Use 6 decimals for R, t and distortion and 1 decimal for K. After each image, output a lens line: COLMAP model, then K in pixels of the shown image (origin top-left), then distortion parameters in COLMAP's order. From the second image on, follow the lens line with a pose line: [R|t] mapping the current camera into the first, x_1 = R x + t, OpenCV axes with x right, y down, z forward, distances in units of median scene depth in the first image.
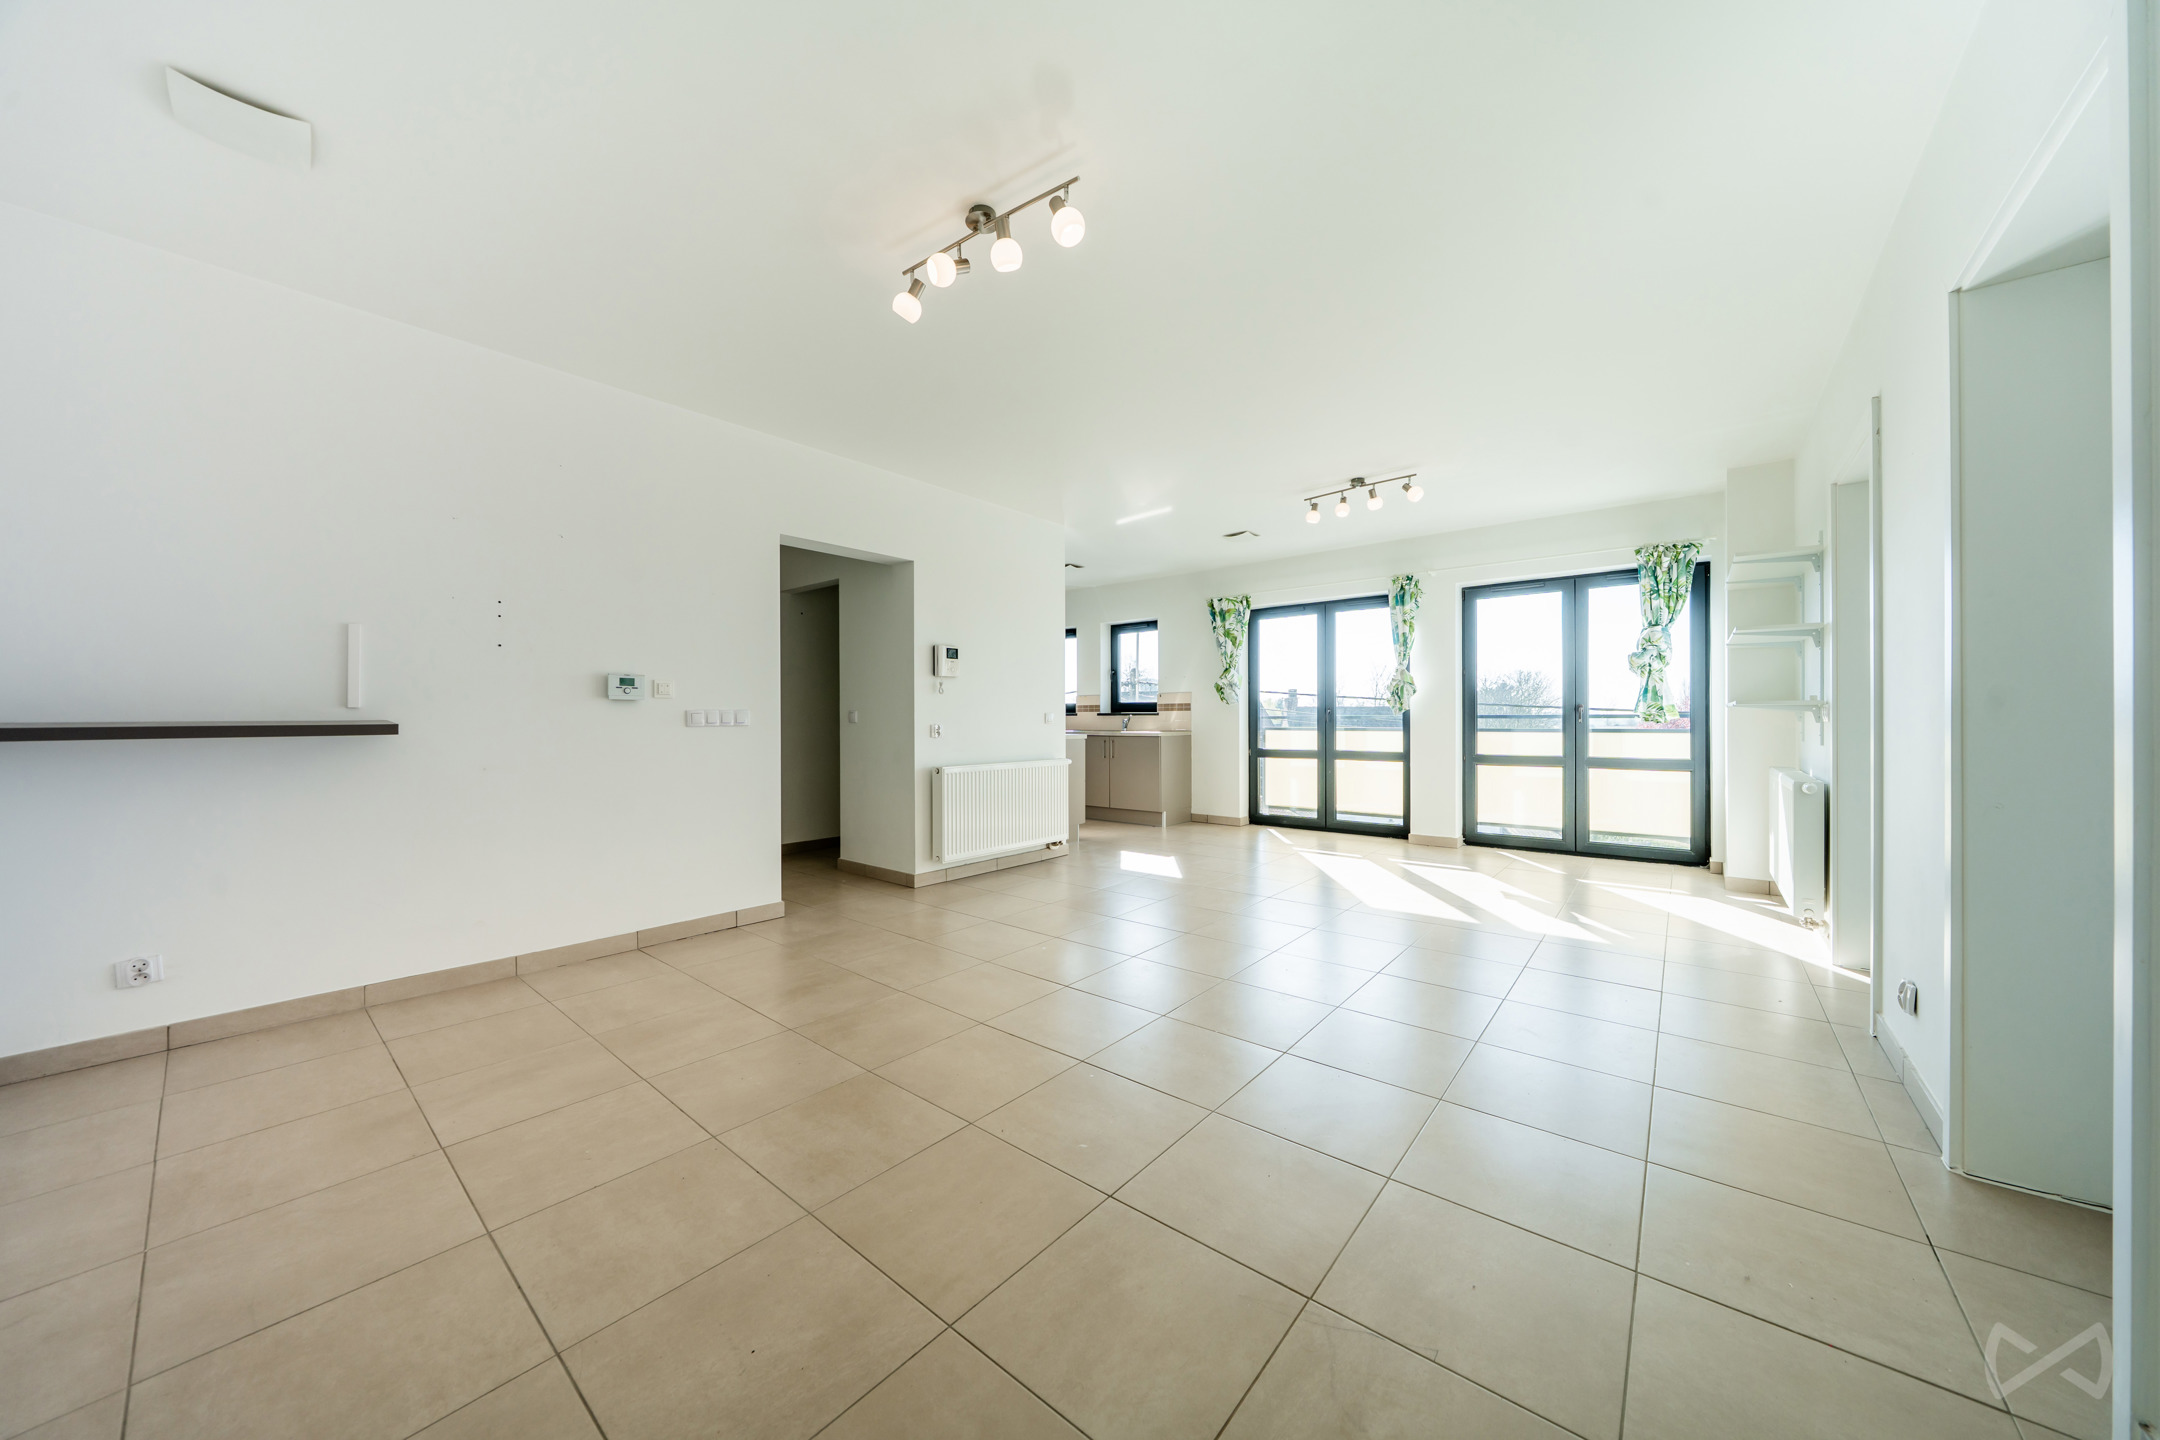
lens RADIAL K [[725.4, 0, 1084.0], [0, 725.4, 715.4], [0, 0, 1]] dist [-0.007866, -0.000414]
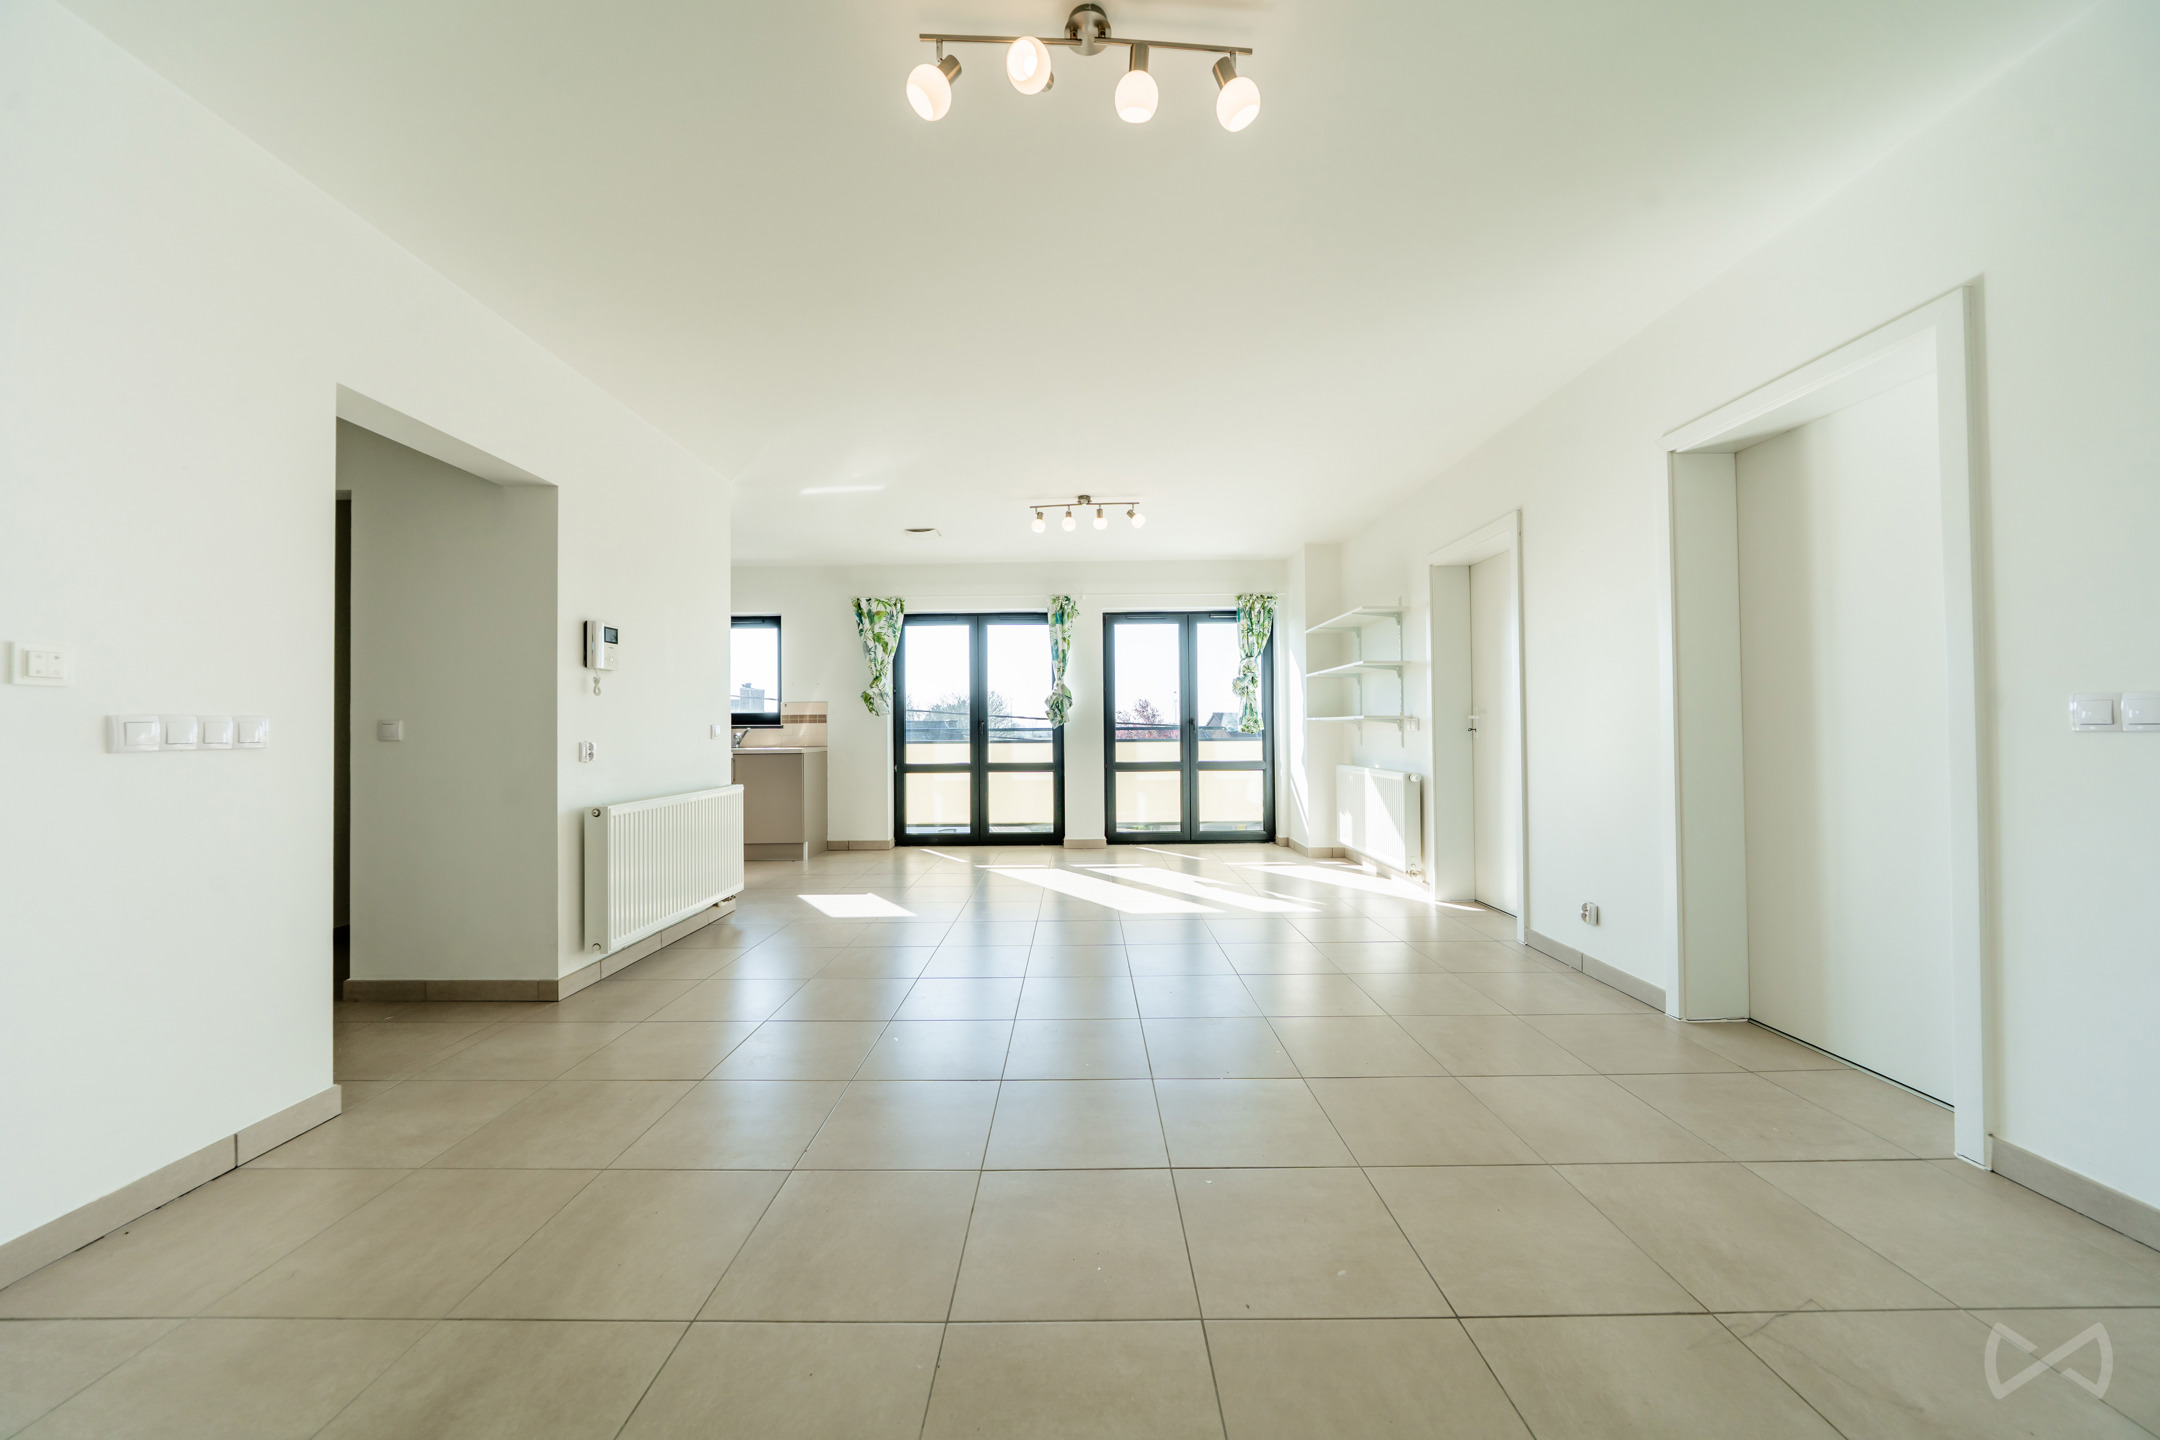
lens RADIAL K [[725.4, 0, 1082.6], [0, 725.4, 716.9], [0, 0, 1]] dist [-0.007866, -0.000414]
pose [[0.775837, 0.007878, 0.630884, -0.238526], [0.002922, 0.999866, -0.016079, 0.001505], [-0.630927, 0.014318, 0.775710, 0.187612]]
